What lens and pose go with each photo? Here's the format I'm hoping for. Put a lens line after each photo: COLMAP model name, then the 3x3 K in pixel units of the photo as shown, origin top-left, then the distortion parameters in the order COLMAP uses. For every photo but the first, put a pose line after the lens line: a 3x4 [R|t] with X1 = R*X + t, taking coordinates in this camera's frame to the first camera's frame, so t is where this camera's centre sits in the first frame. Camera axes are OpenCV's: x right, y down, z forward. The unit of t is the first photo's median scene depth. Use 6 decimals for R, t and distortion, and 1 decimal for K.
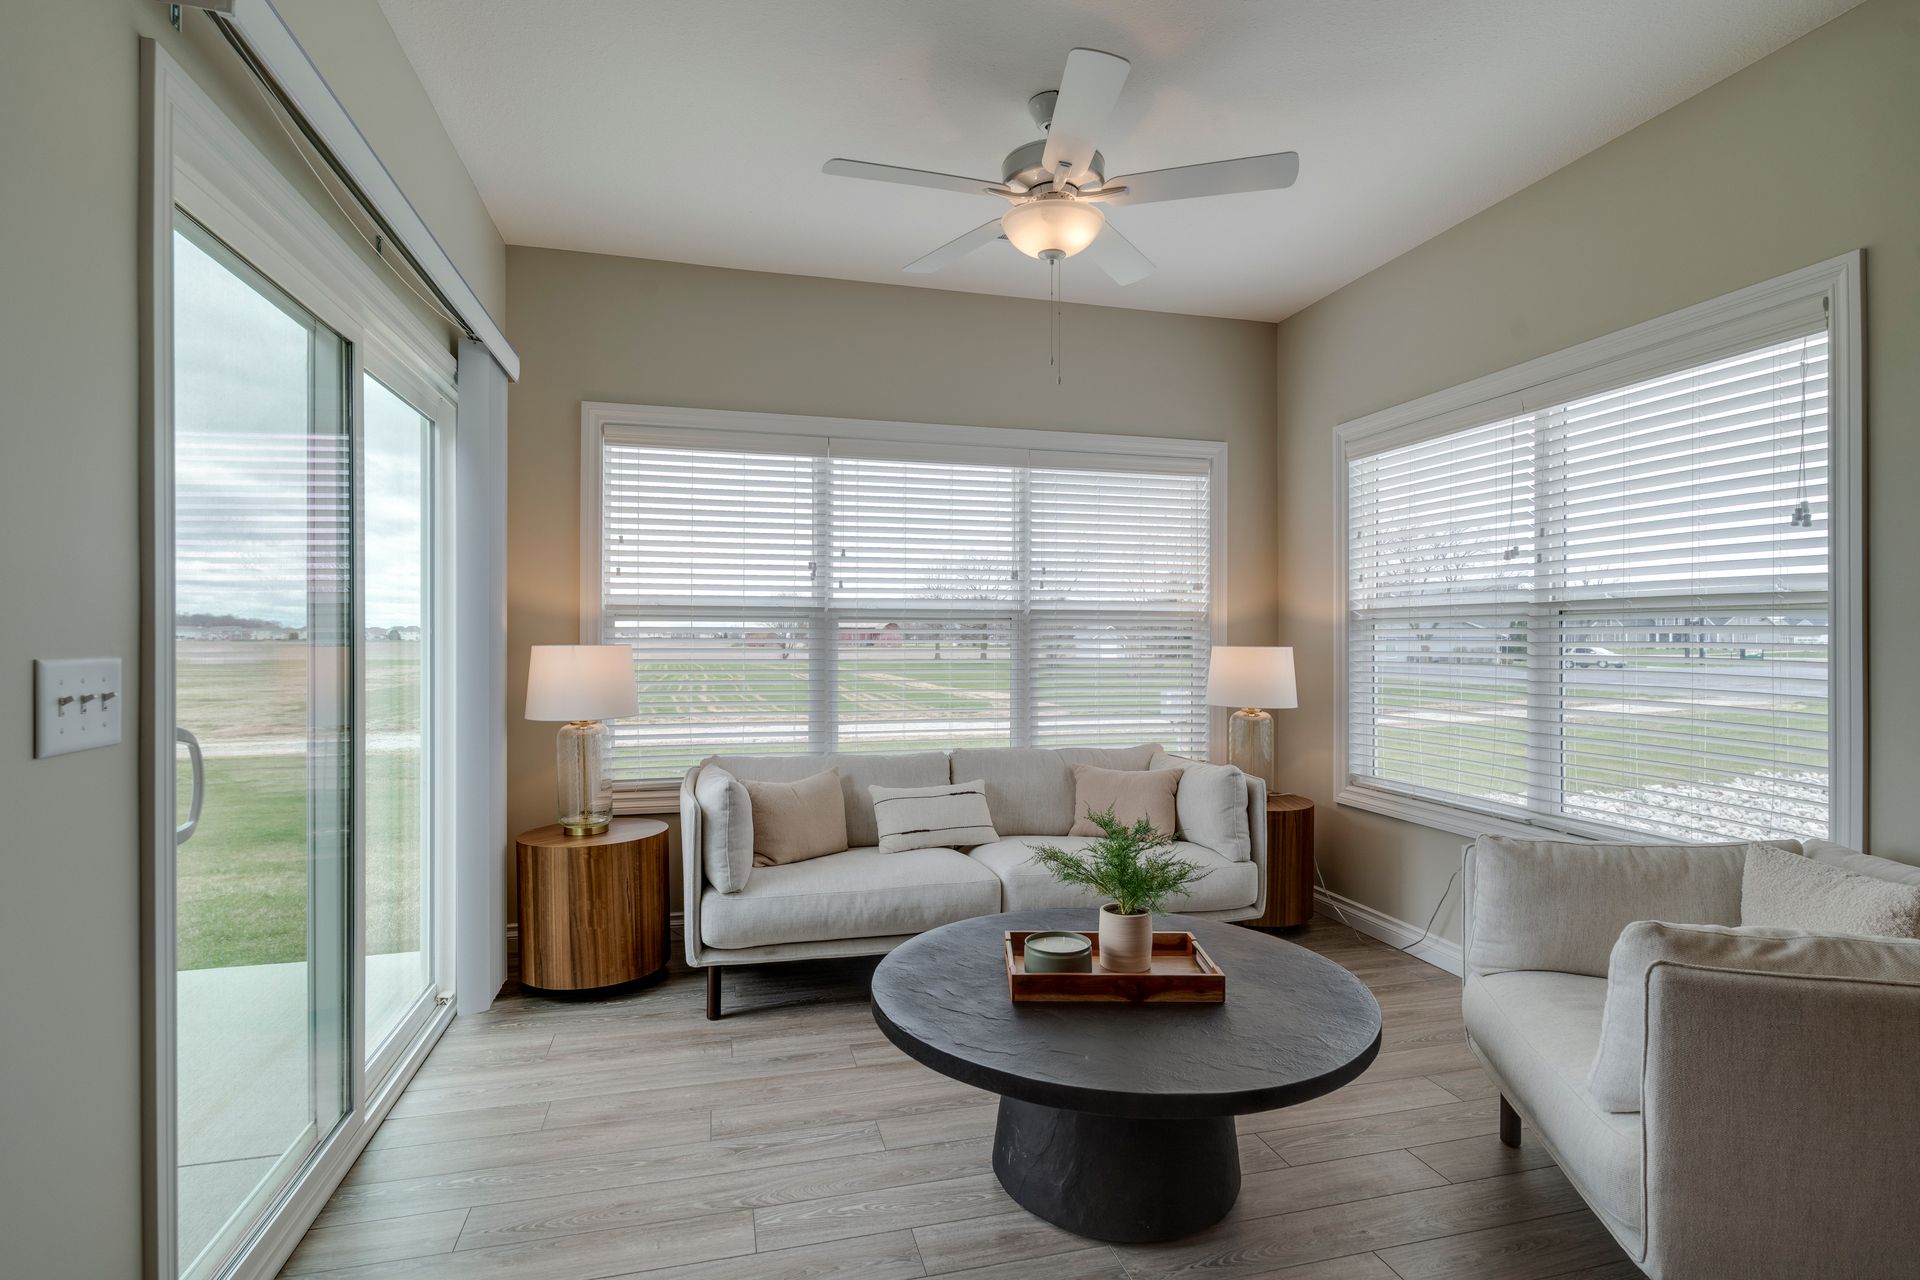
lens RADIAL K [[907.5, 0, 960.0], [0, 907.5, 640.0], [0, 0, 1]] dist [-0.000402, -0.000078]
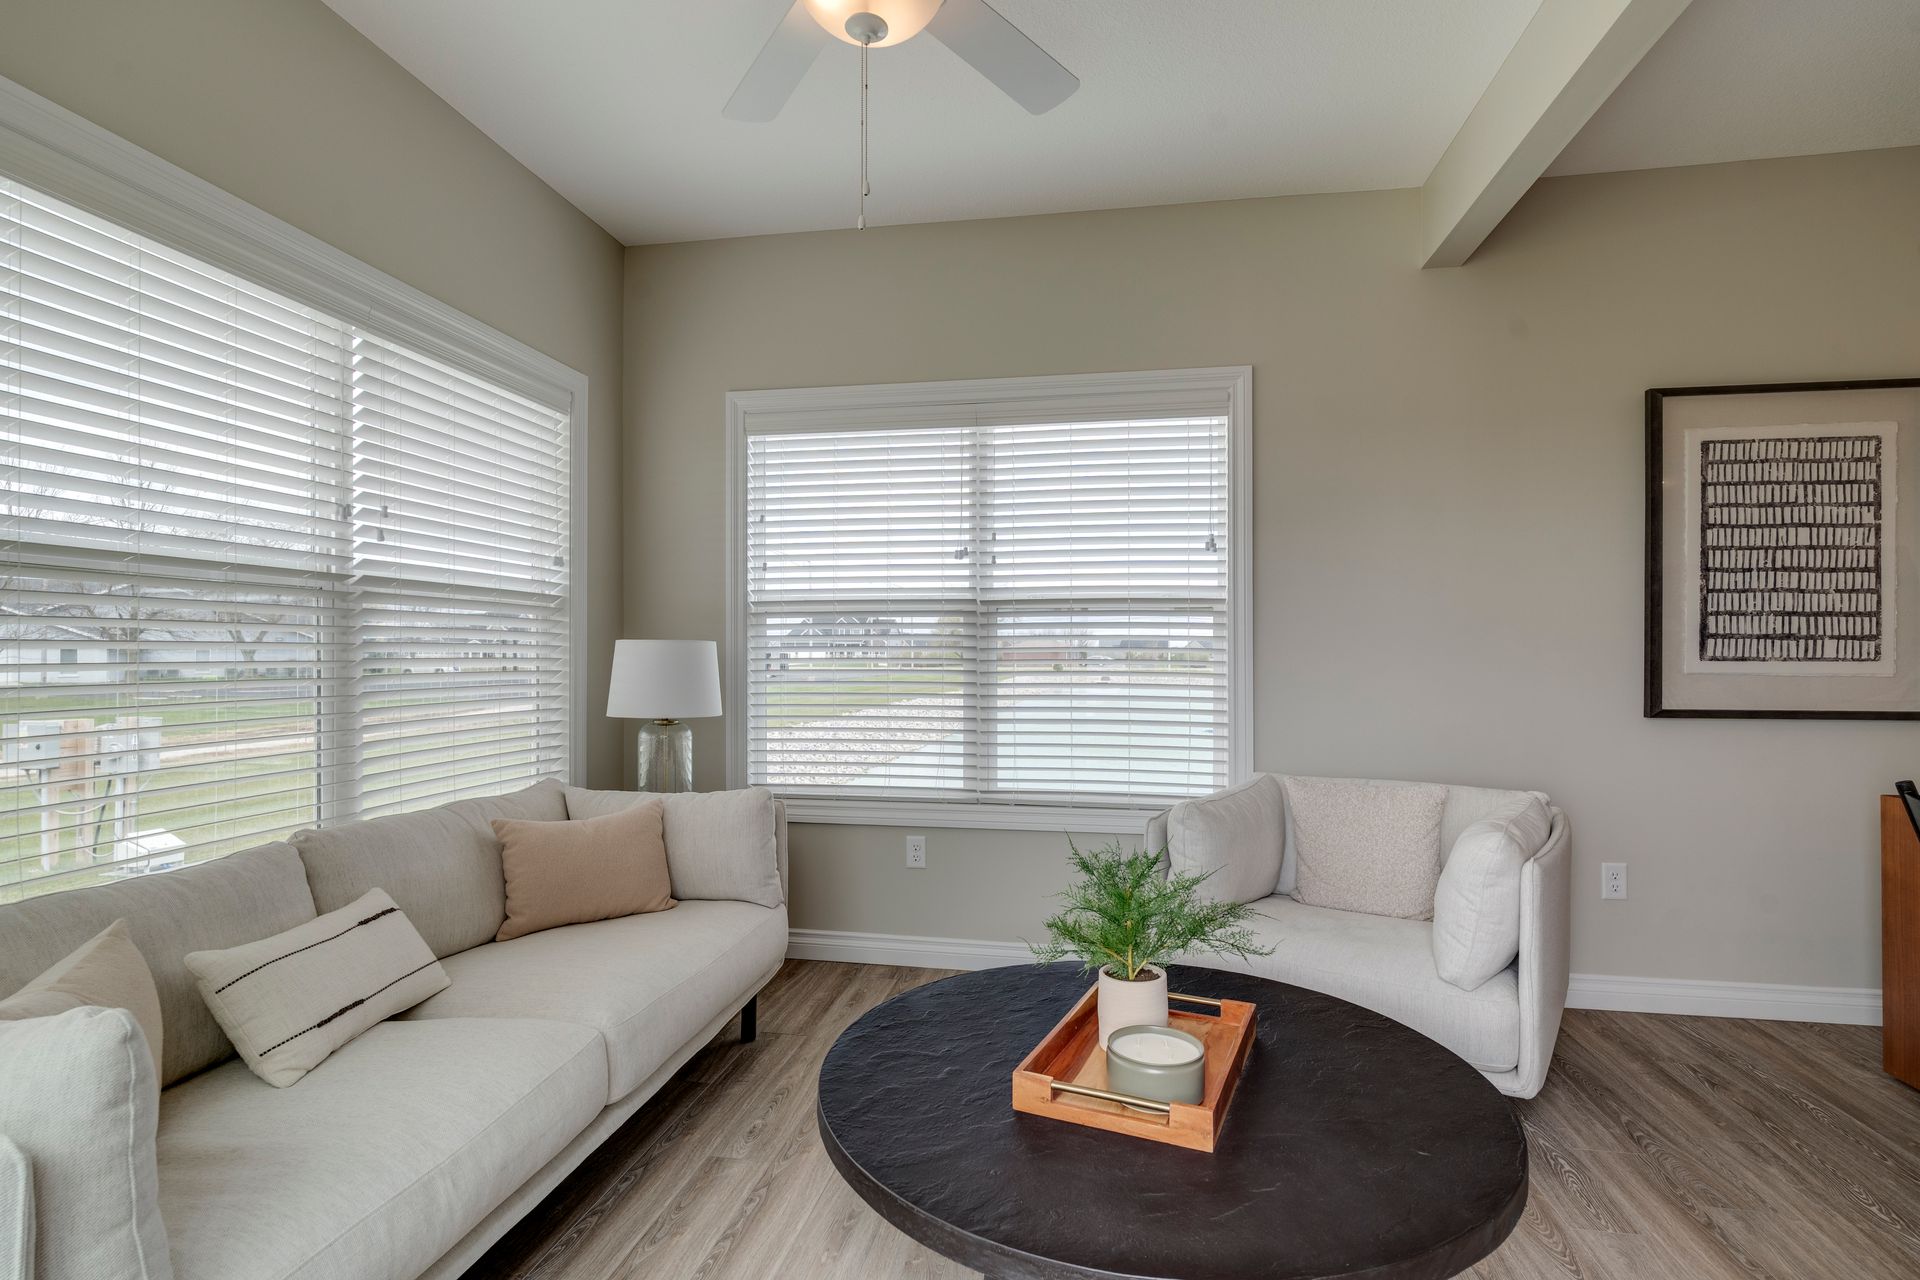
lens RADIAL K [[907.5, 0, 960.0], [0, 907.5, 640.0], [0, 0, 1]] dist [-0.000402, -0.000078]
pose [[0.440546, 0.007062, 0.897702, -0.371768], [0.000805, 0.999966, -0.008262, 0.016678], [-0.897730, 0.004363, 0.440525, 0.554266]]
